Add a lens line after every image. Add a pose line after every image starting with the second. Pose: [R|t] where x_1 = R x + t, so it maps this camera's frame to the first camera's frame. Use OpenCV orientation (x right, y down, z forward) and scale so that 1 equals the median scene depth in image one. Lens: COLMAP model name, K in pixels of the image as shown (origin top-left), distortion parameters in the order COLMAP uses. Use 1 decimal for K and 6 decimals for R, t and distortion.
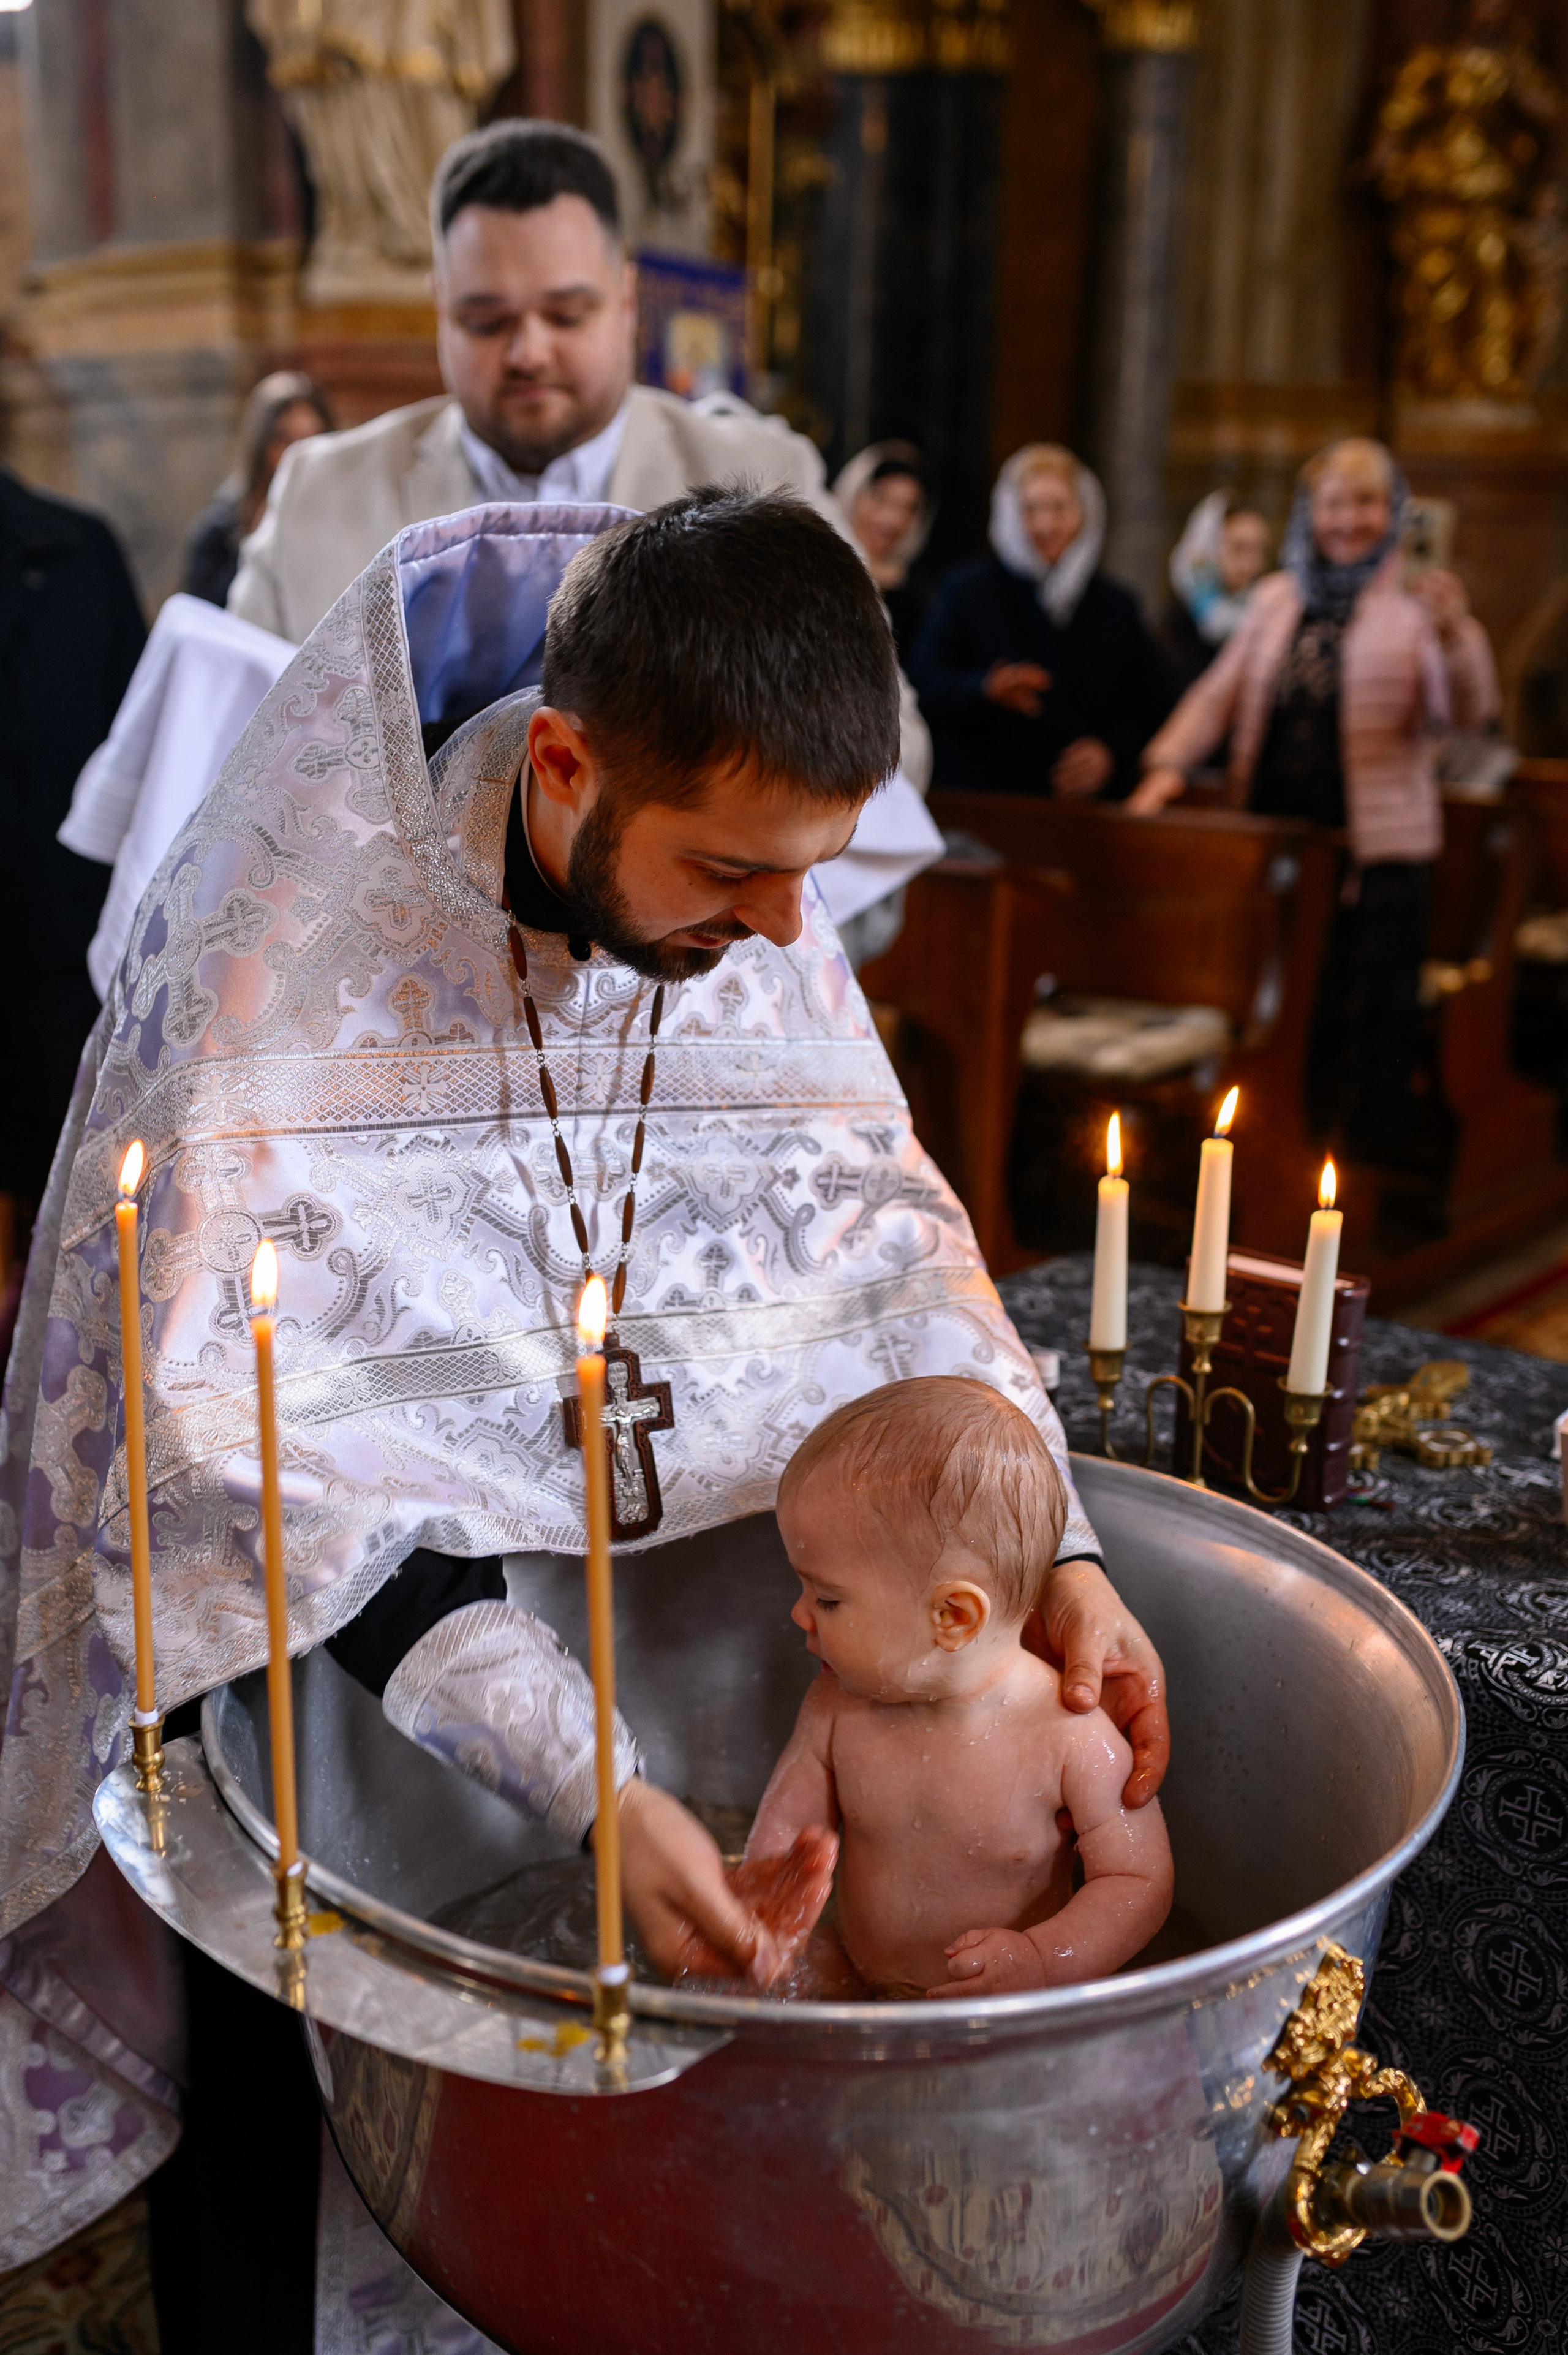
lens RADIAL K [[2339.6, 0, 786.6], [0, 2339.6, 1169.3], [0, 0, 1]] dist [-0.042314, 0.180077]
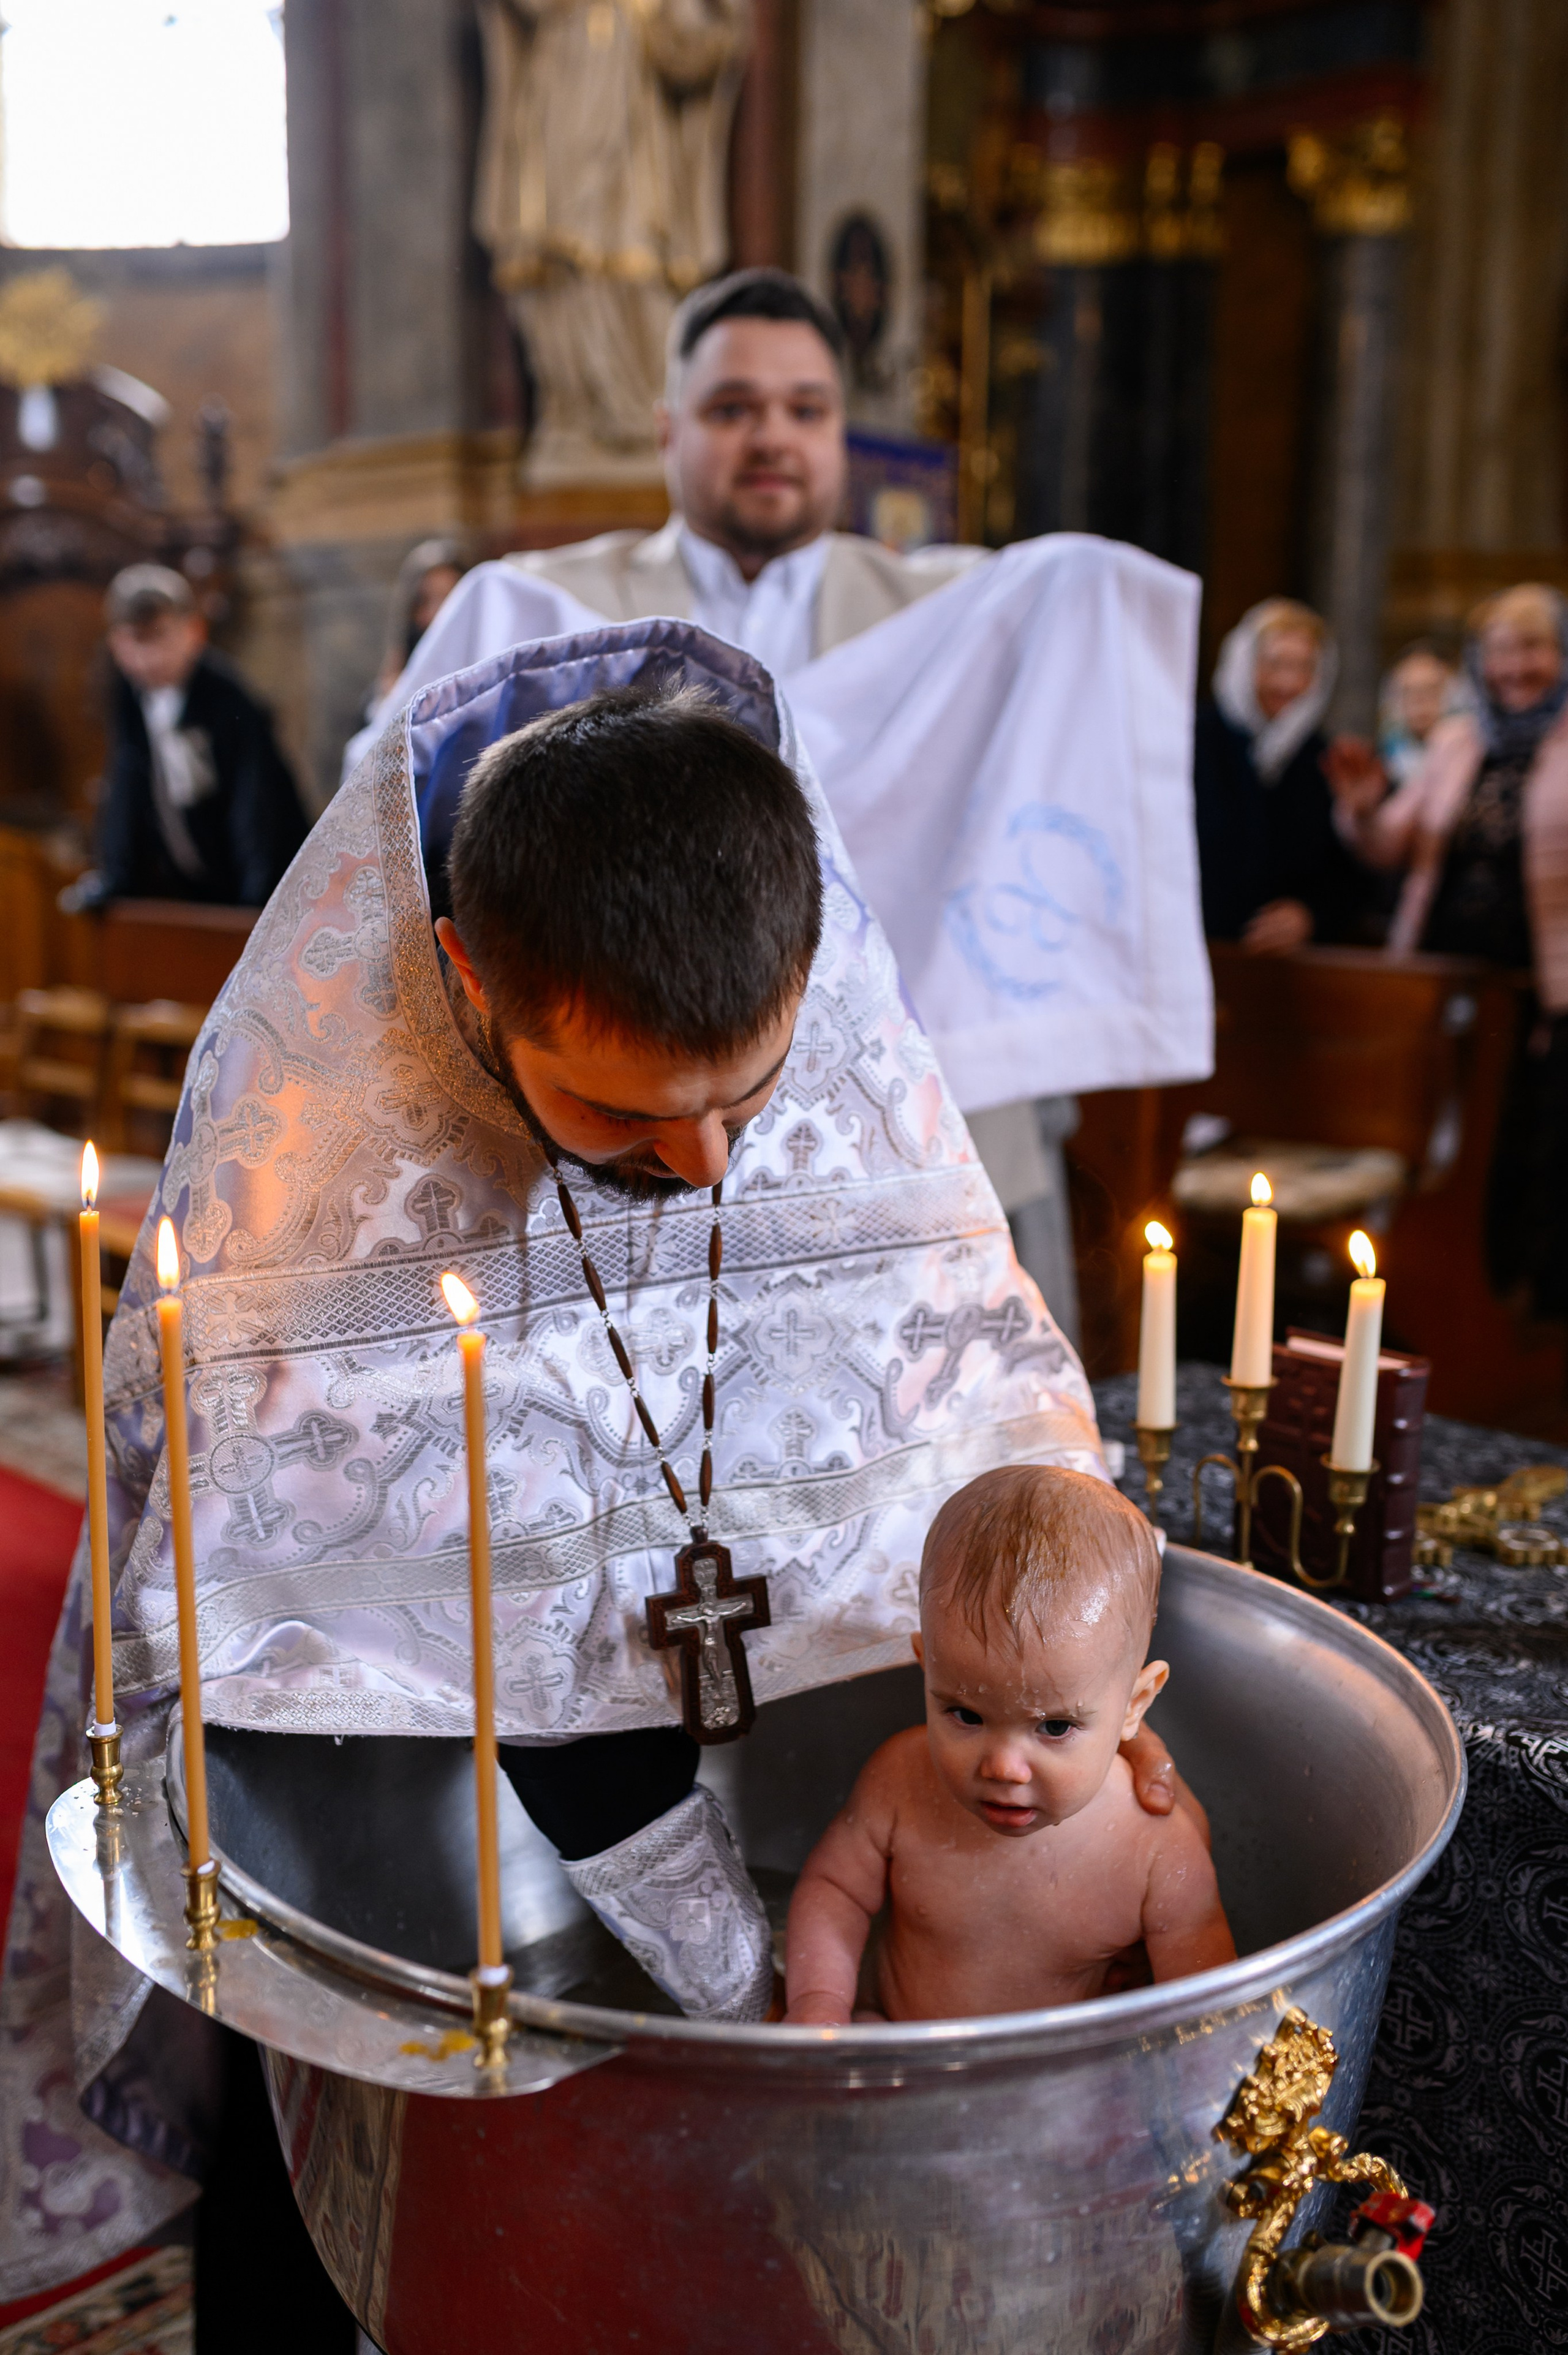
lens RADIAL K [[2338.8, 0, 781.3], [0, 2338.8, 1182.2], [0, 0, 1]] dist [-0.022379, 0.095665]
pose [[0.993896, 0.008771, -0.109975, 0.092069], [-0.017169, 0.996986, -0.075654, 0.053309], [0.108980, 0.077081, 0.991051, 0.013494]]
